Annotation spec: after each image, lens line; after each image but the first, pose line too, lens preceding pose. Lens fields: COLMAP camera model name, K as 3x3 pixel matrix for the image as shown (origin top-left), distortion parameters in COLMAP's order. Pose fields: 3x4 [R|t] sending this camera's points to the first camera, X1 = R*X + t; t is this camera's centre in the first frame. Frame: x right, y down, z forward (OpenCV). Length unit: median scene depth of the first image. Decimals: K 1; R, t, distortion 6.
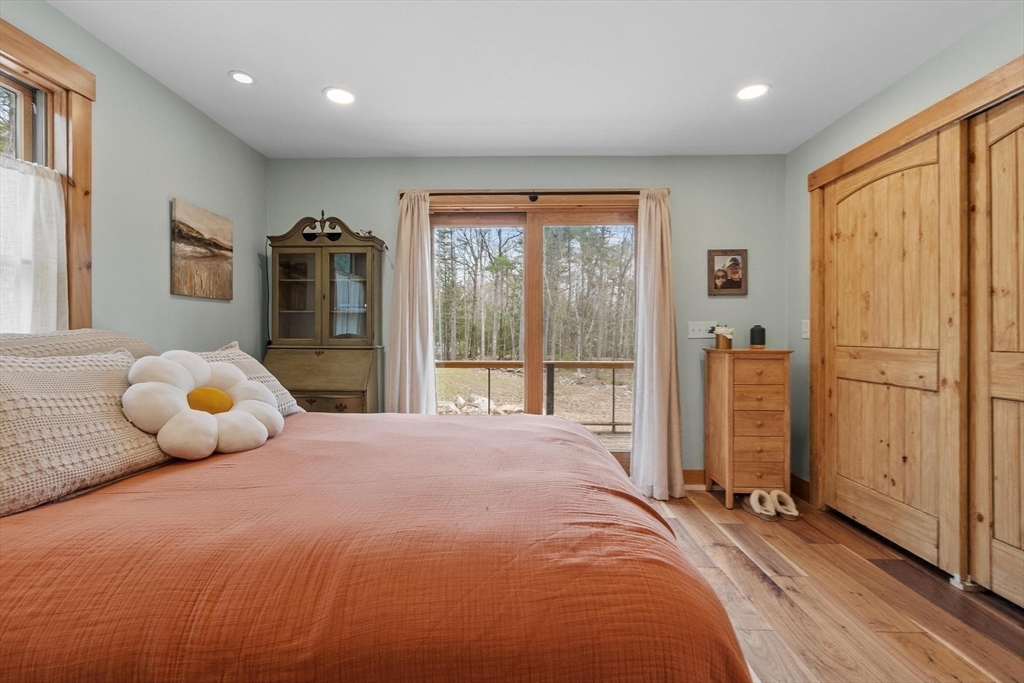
lens RADIAL K [[452.2, 0, 508.7], [0, 452.2, 336.7], [0, 0, 1]] dist [0.003539, 0.000233]
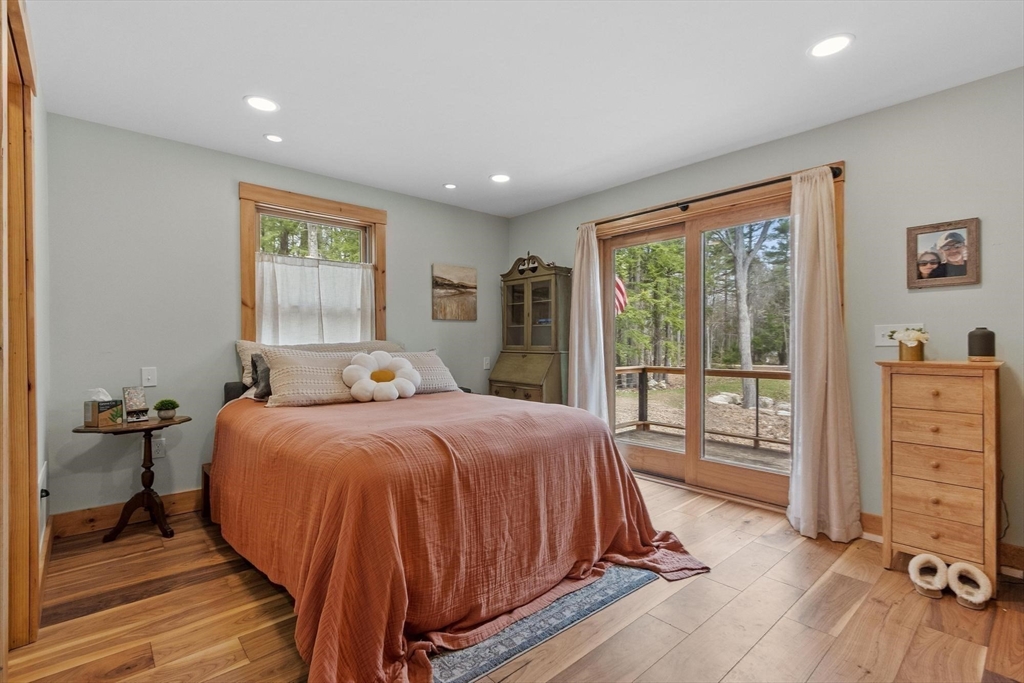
lens RADIAL K [[466.1, 0, 515.6], [0, 466.1, 345.7], [0, 0, 1]] dist [0.010458, 0.000101]
pose [[0.694815, 0.002970, -0.719182, 0.602812], [0.000184, 0.999991, 0.004307, -0.001078], [0.719188, -0.003125, 0.694808, -0.004528]]
